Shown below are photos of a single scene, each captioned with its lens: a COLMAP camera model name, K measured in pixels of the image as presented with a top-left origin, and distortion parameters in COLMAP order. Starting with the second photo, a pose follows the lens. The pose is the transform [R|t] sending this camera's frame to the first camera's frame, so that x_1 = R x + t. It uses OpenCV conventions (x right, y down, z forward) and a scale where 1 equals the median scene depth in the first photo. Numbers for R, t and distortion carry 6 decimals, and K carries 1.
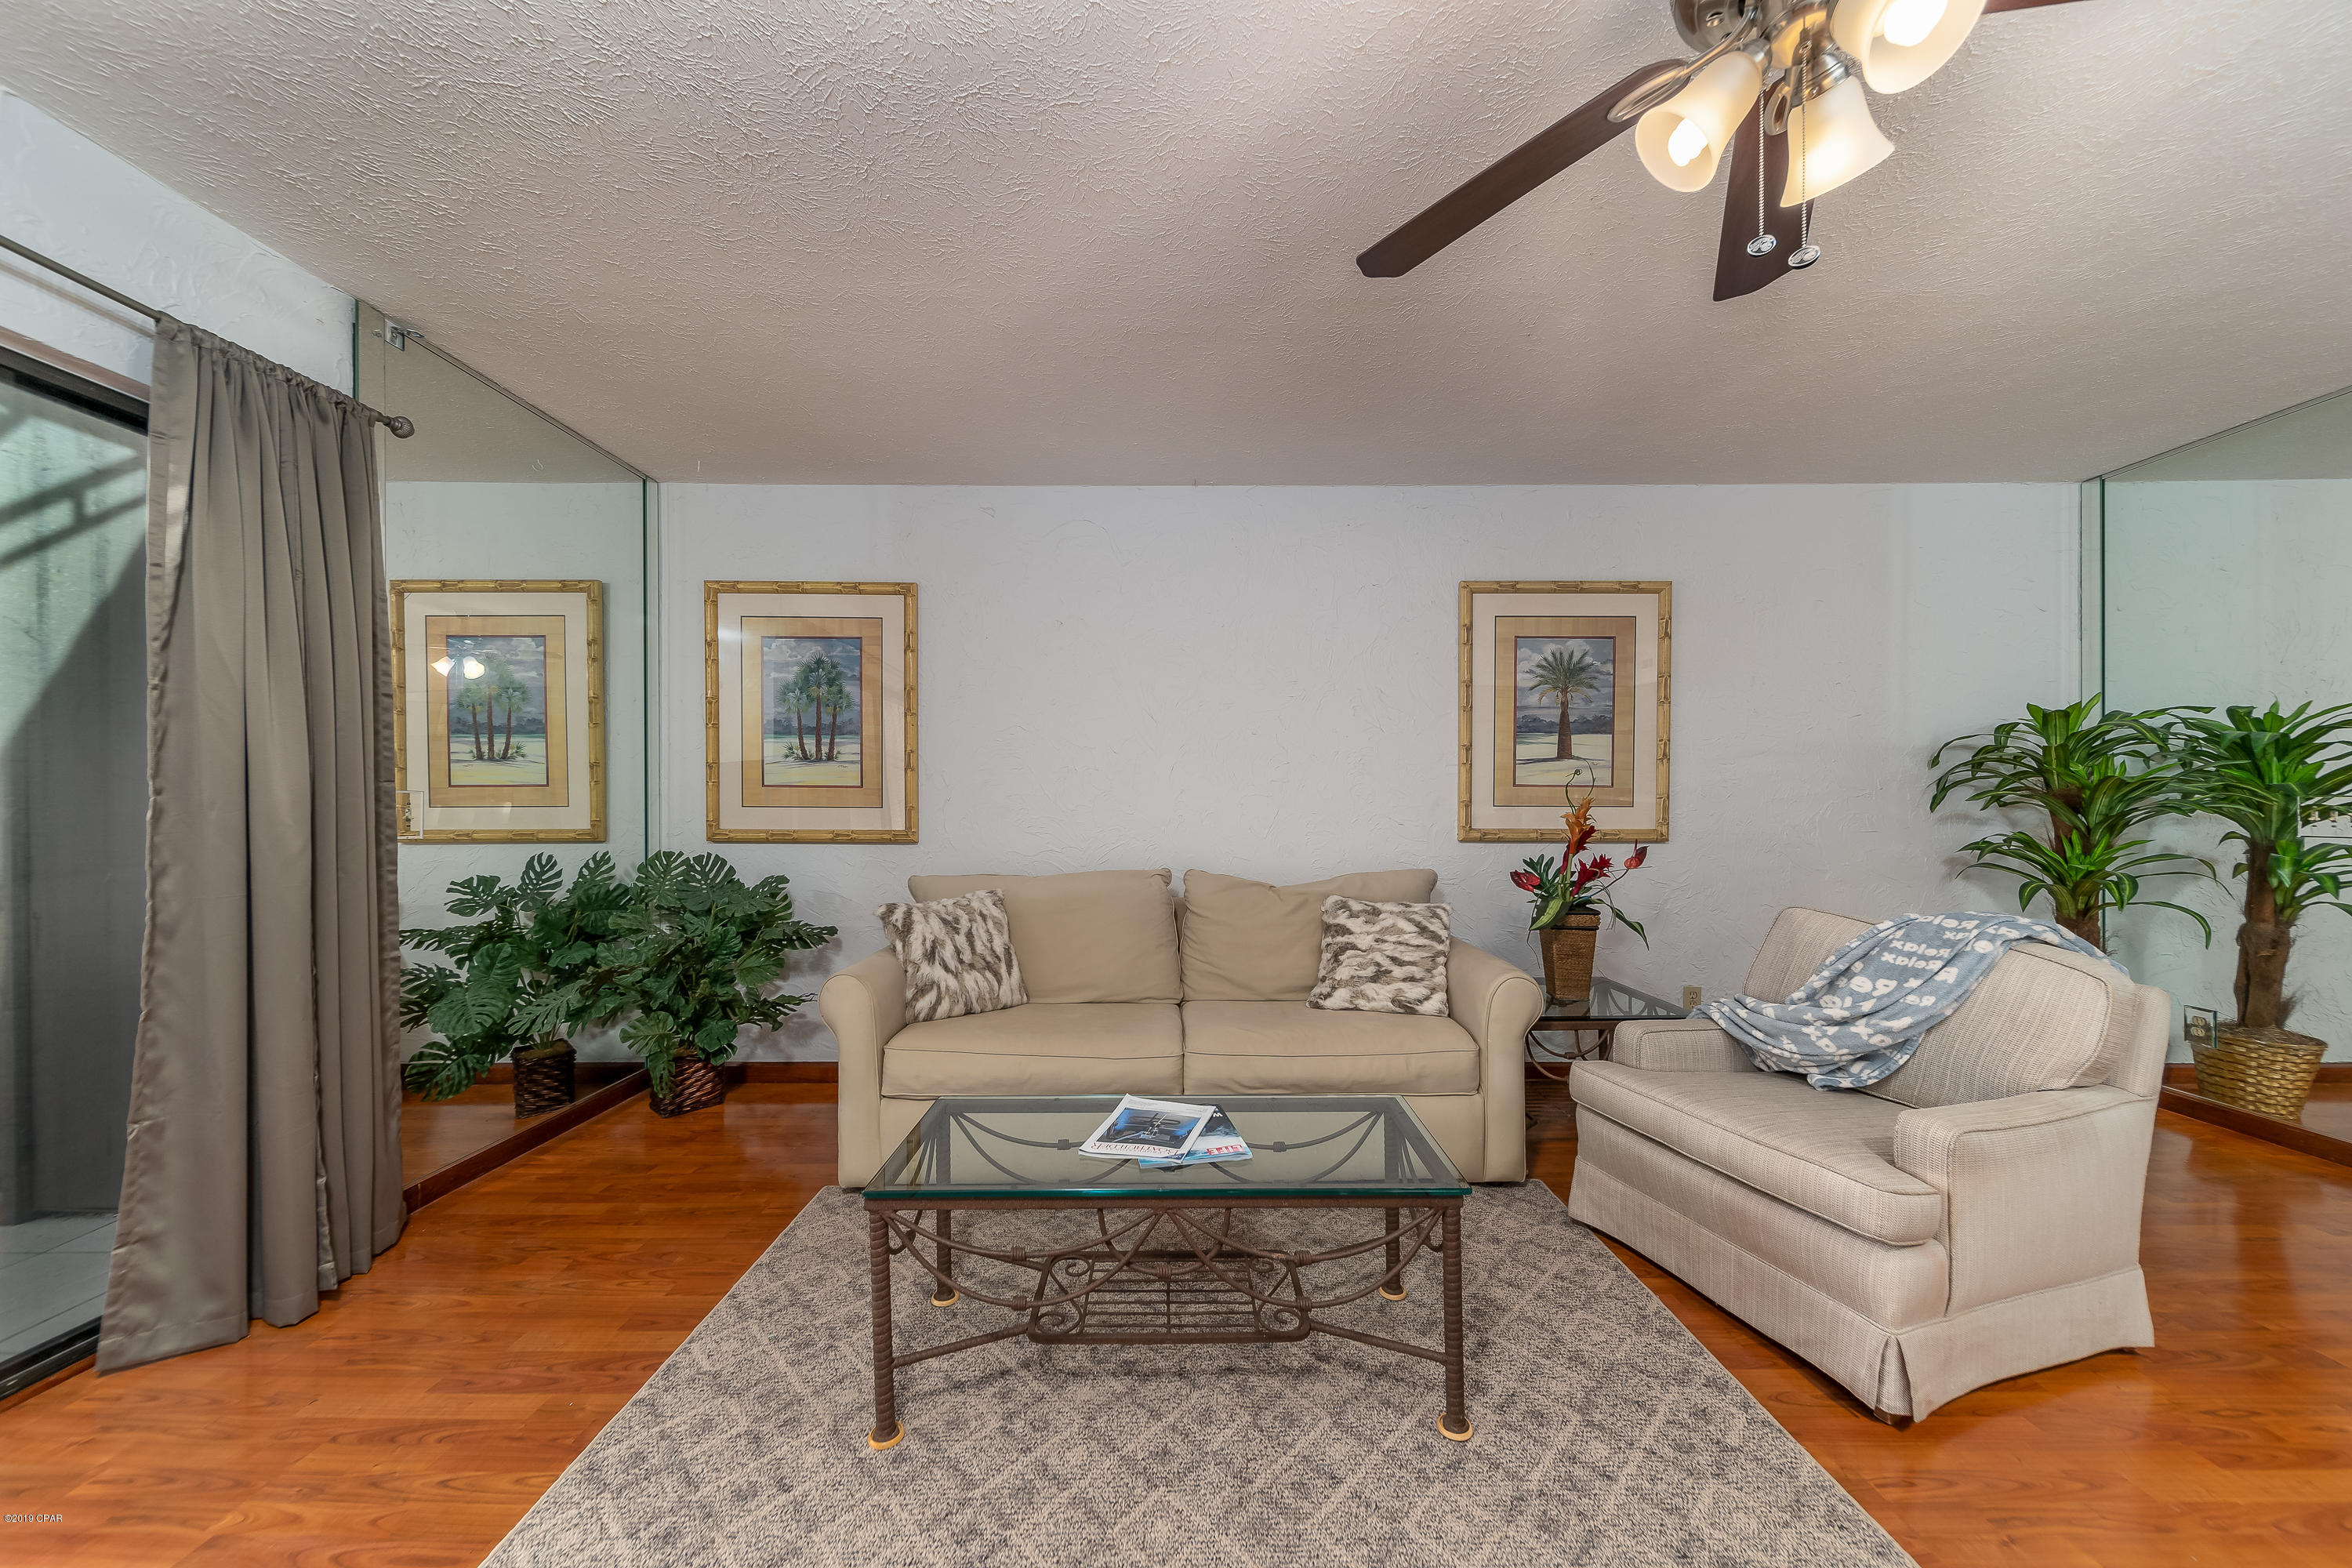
lens RADIAL K [[829.4, 0, 1171.5], [0, 829.4, 809.7], [0, 0, 1]] dist [-0.000667, -0.000313]
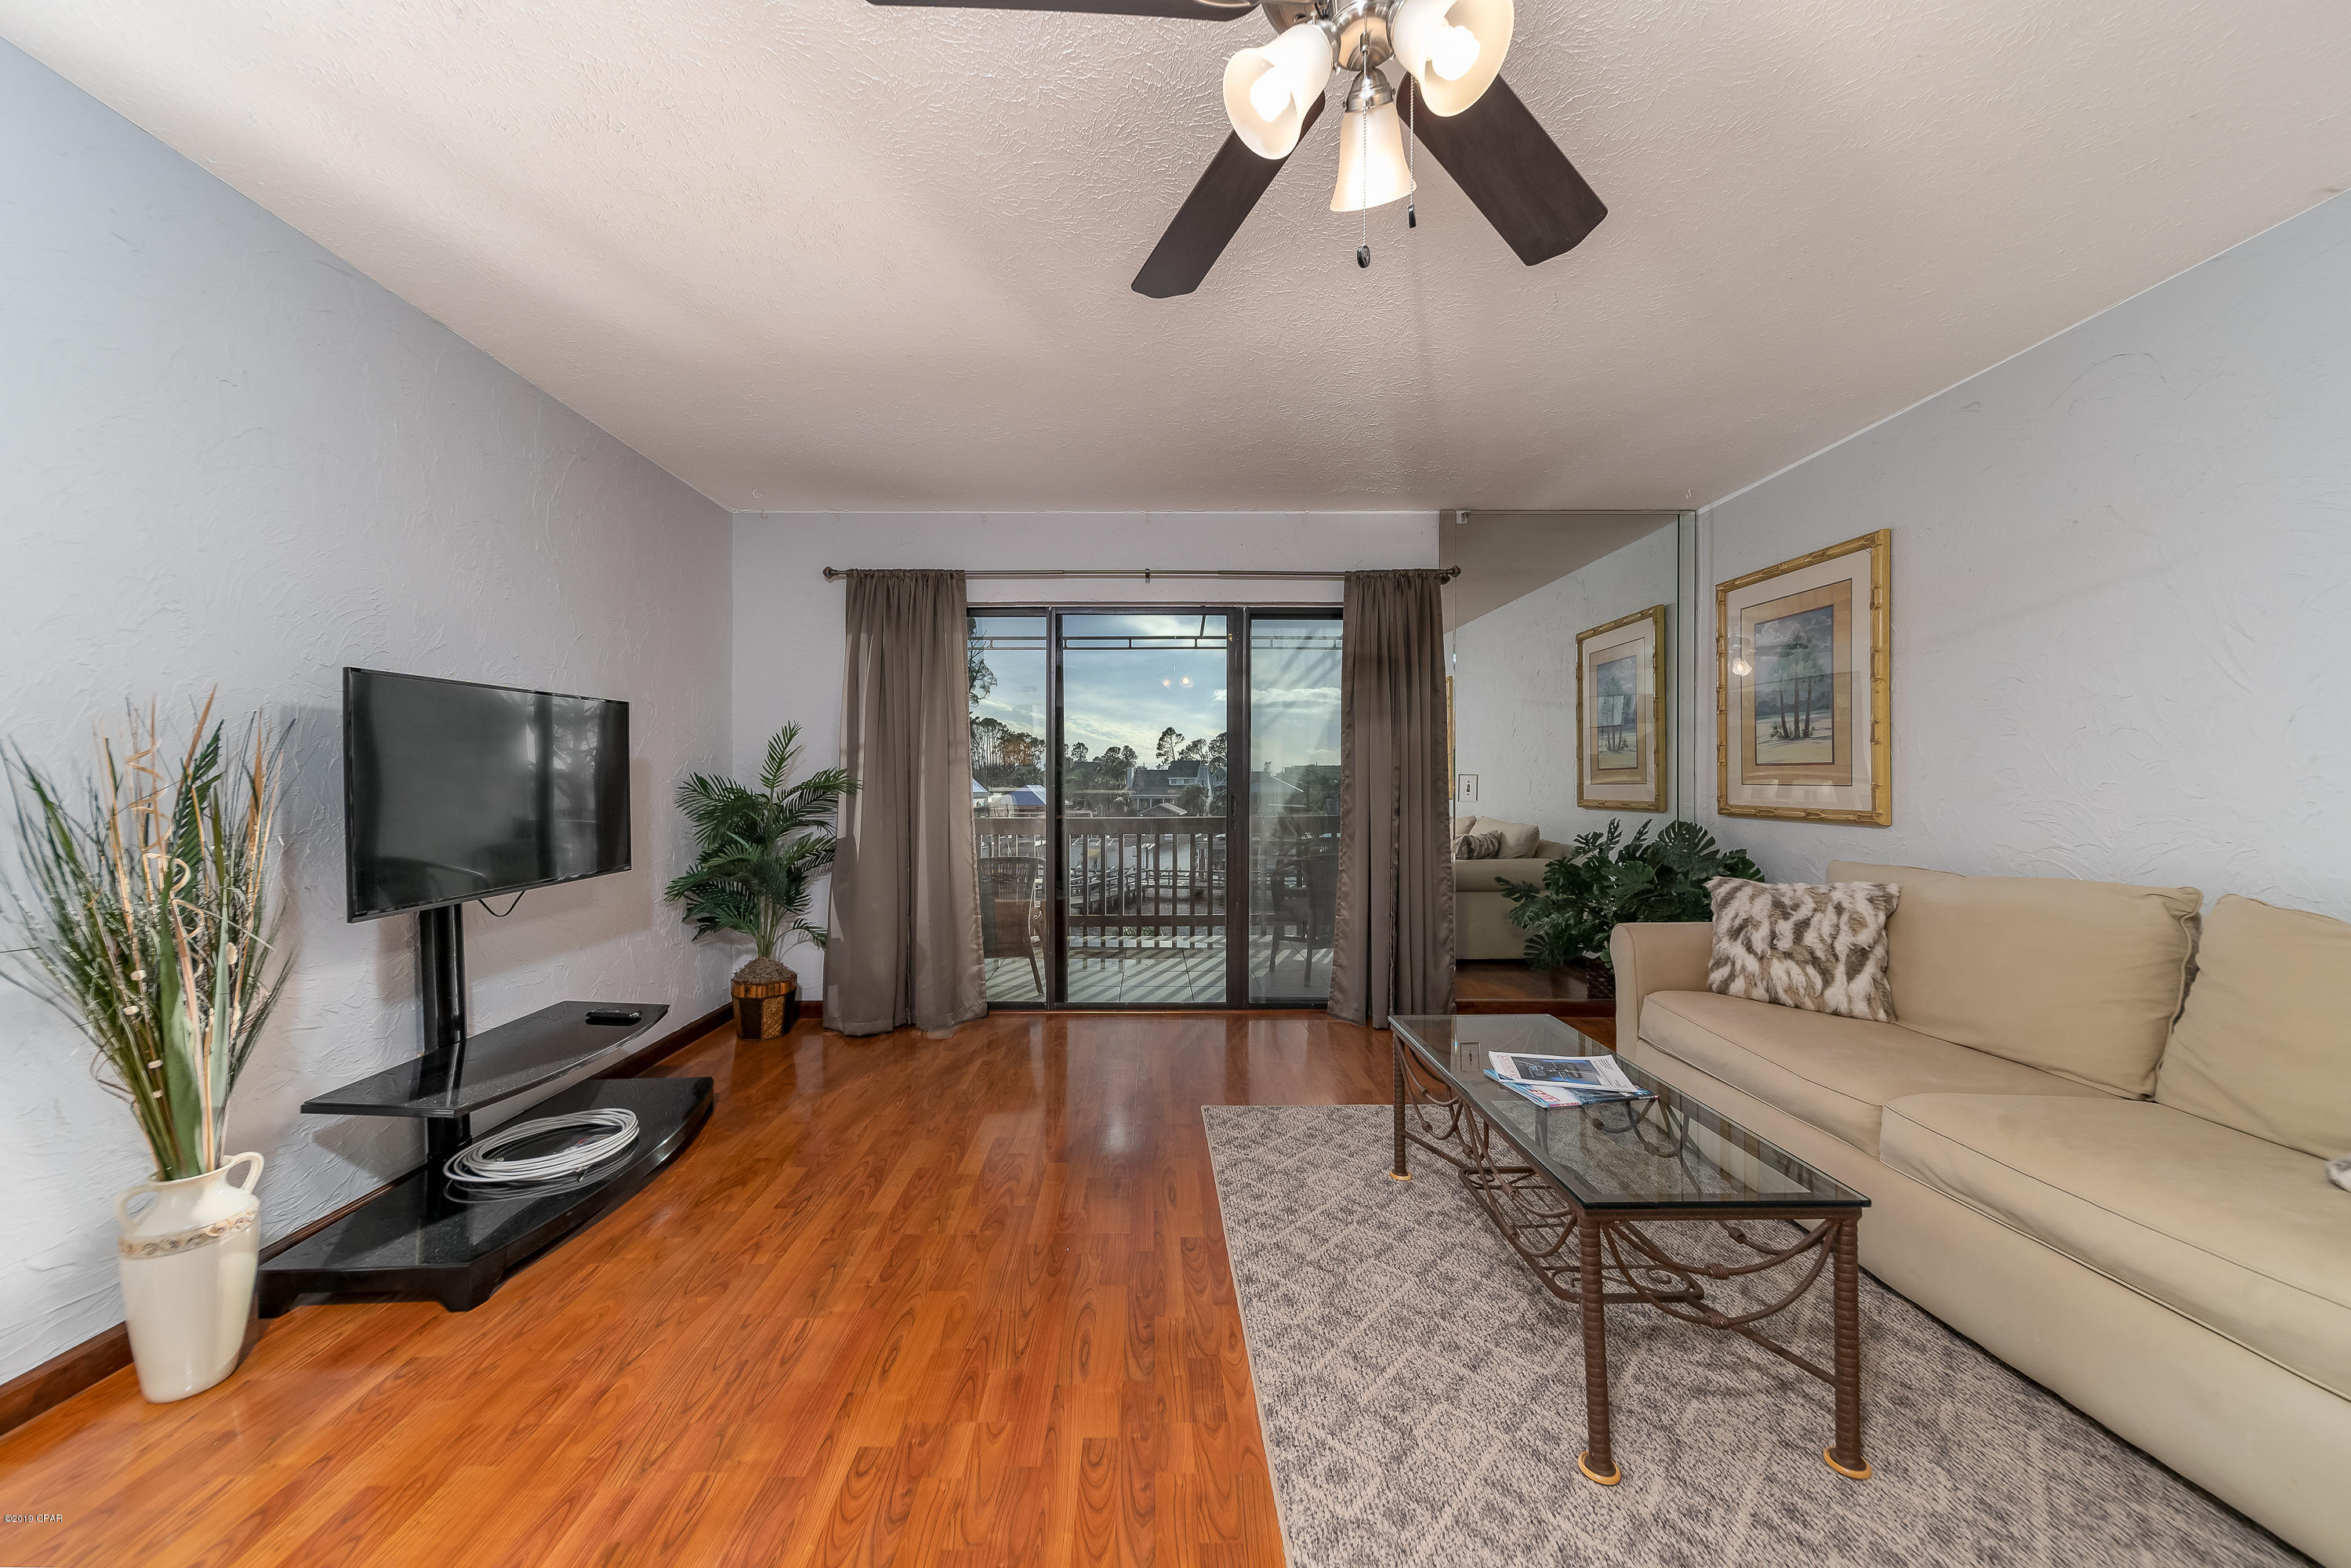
lens RADIAL K [[829.1, 0, 1164.4], [0, 829.1, 785.7], [0, 0, 1]] dist [-0.000667, -0.000313]
pose [[0.018574, 0.005483, -0.999812, 0.645366], [-0.003632, 0.999979, 0.005416, -0.005517], [0.999821, 0.003531, 0.018593, 0.260866]]
